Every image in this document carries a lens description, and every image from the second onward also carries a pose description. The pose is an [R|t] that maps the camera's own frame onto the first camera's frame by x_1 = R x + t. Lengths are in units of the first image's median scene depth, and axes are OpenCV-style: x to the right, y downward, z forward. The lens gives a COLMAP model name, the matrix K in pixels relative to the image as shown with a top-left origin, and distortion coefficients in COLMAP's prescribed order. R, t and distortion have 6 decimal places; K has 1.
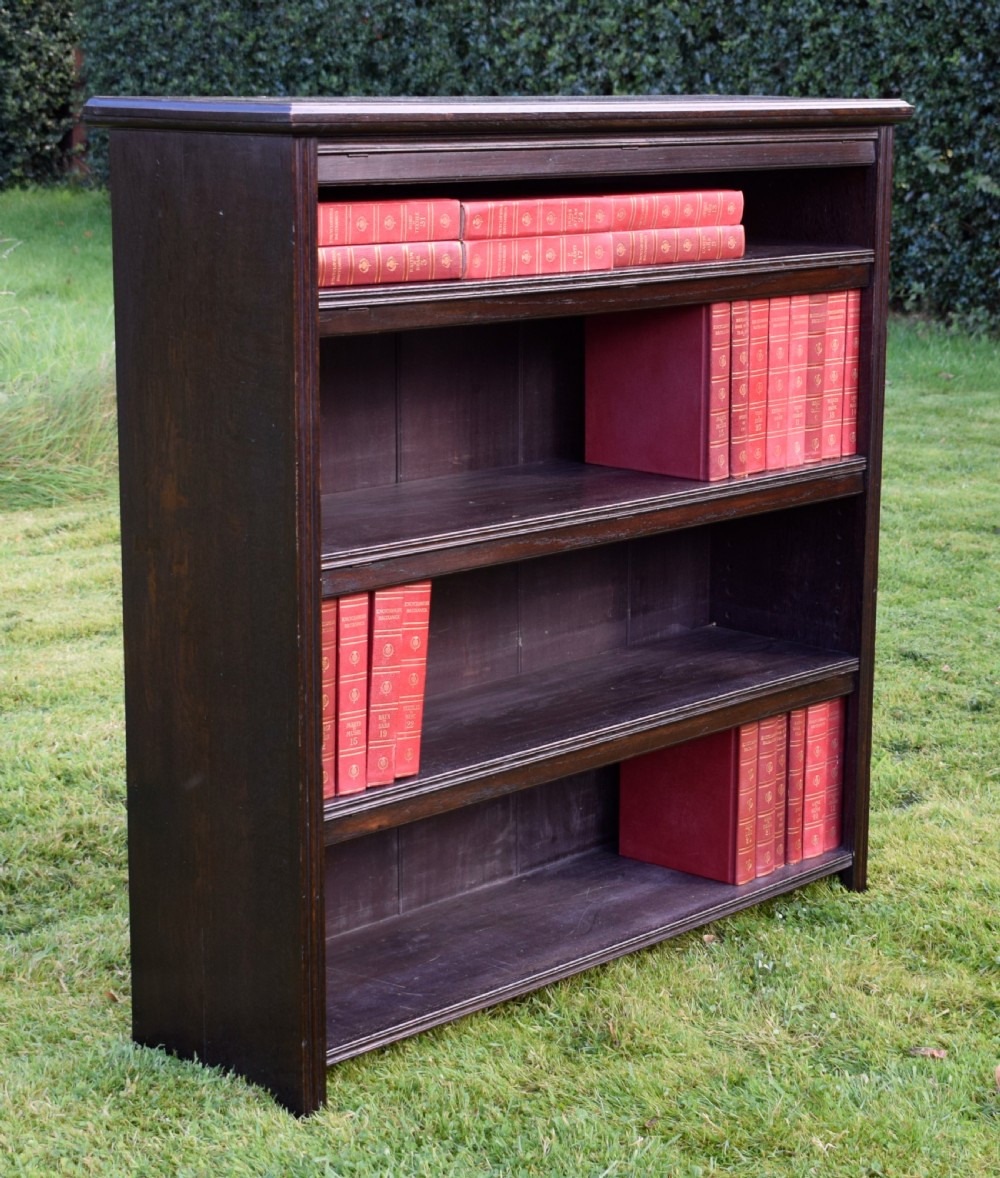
lens RADIAL K [[2627.4, 0, 627.3], [0, 2627.4, 640.1], [0, 0, 1]] dist [-0.015092, 0.000000]
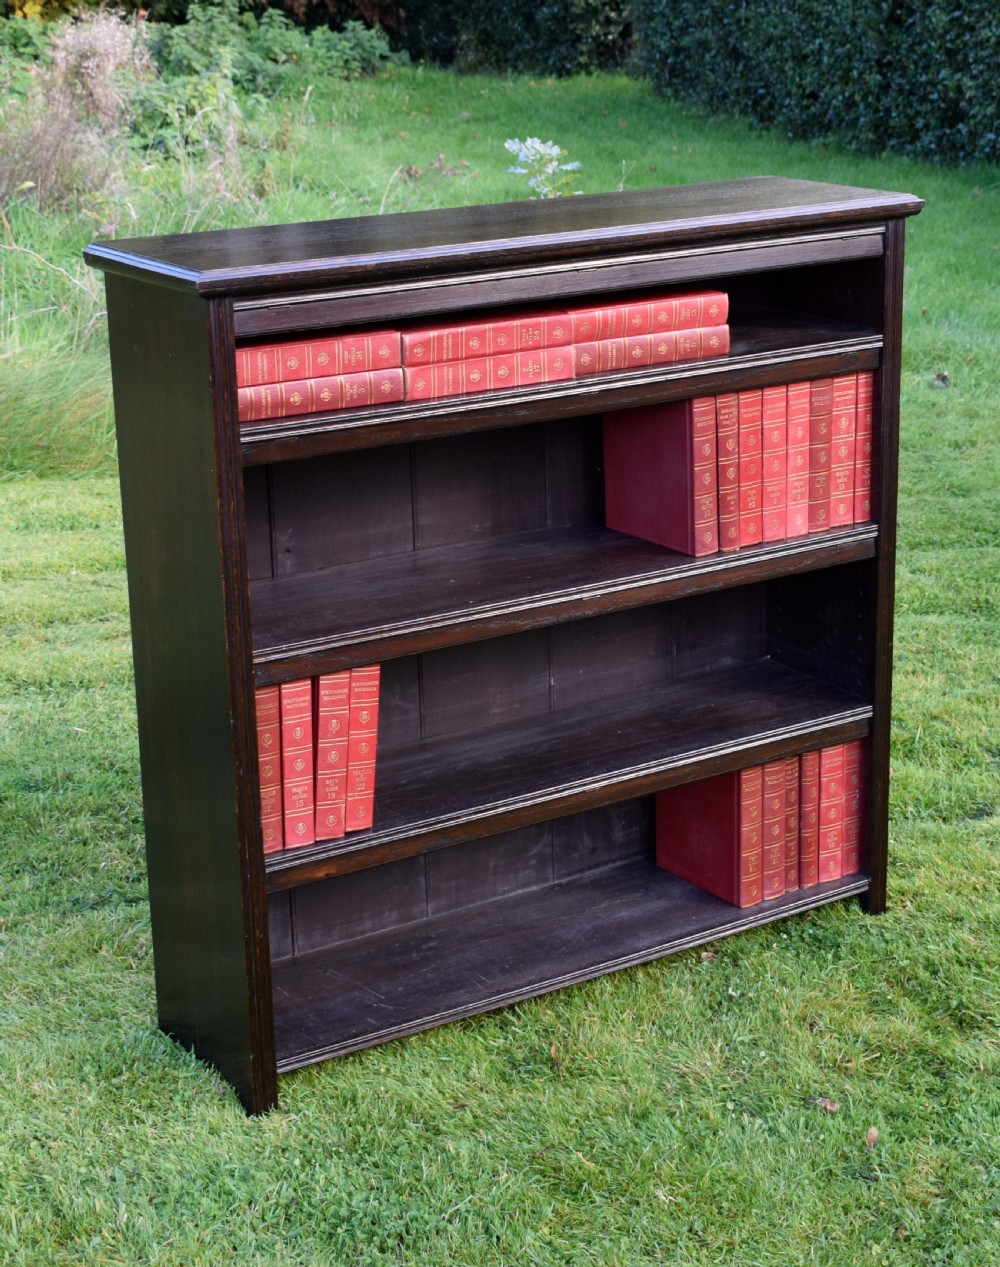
lens RADIAL K [[2373.9, 0, 576.4], [0, 2373.9, 635.1], [0, 0, 1]] dist [-0.009869, 0.000000]
pose [[0.962445, 0.052693, -0.266314, 0.247861], [-0.030357, 0.995719, 0.087305, -0.112237], [0.269775, -0.075942, 0.959924, 0.031094]]
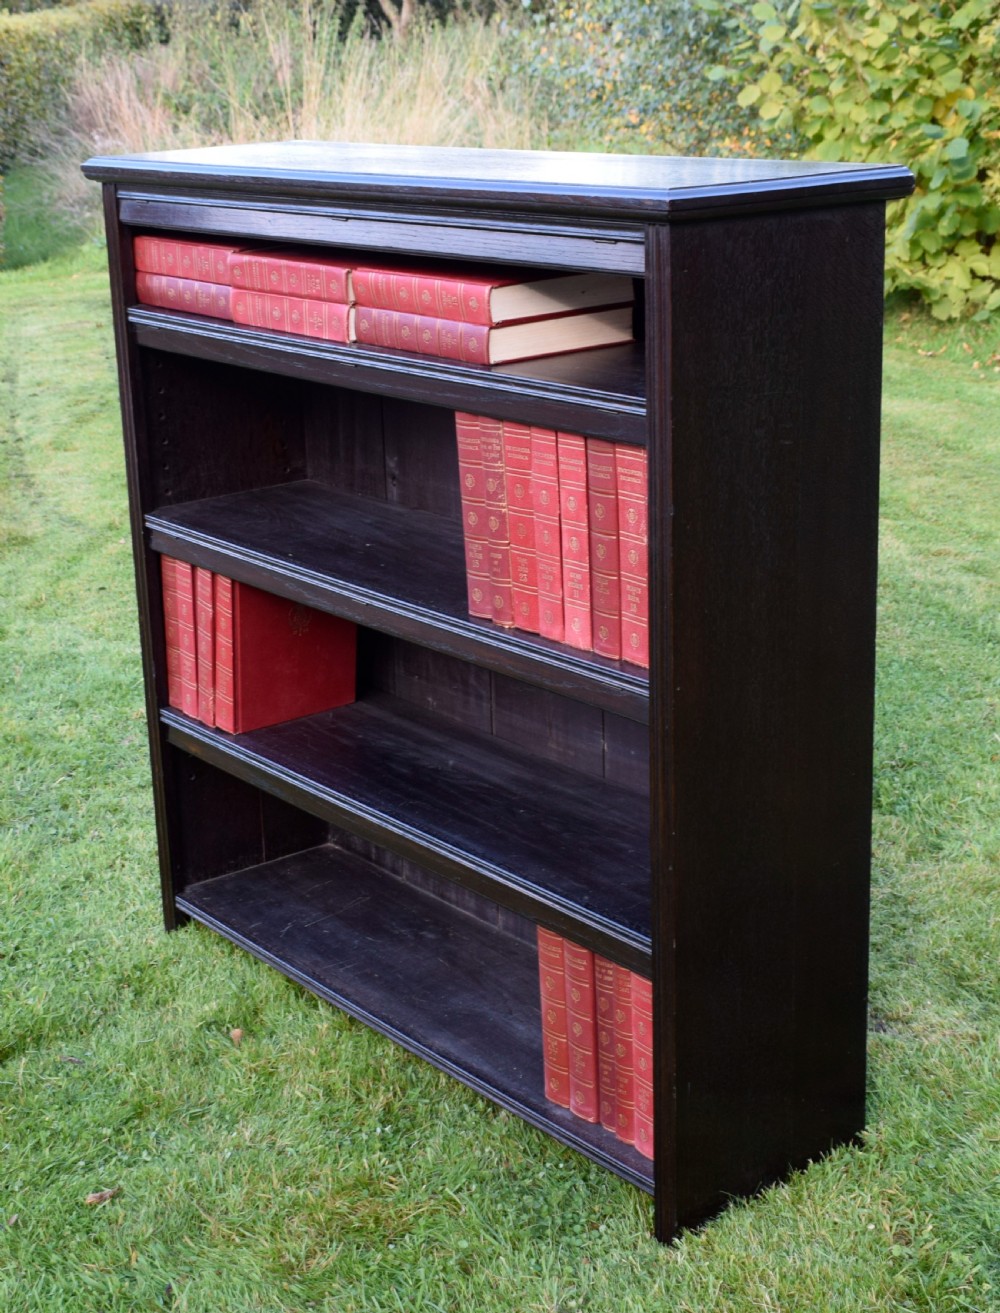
lens RADIAL K [[2083.5, 0, 487.2], [0, 2083.5, 665.5], [0, 0, 1]] dist [-0.048508, 0.000000]
pose [[-0.211998, 0.282802, -0.935457, 0.674392], [-0.182636, 0.928885, 0.322205, -0.265515], [0.960053, 0.239155, -0.145272, 1.102298]]
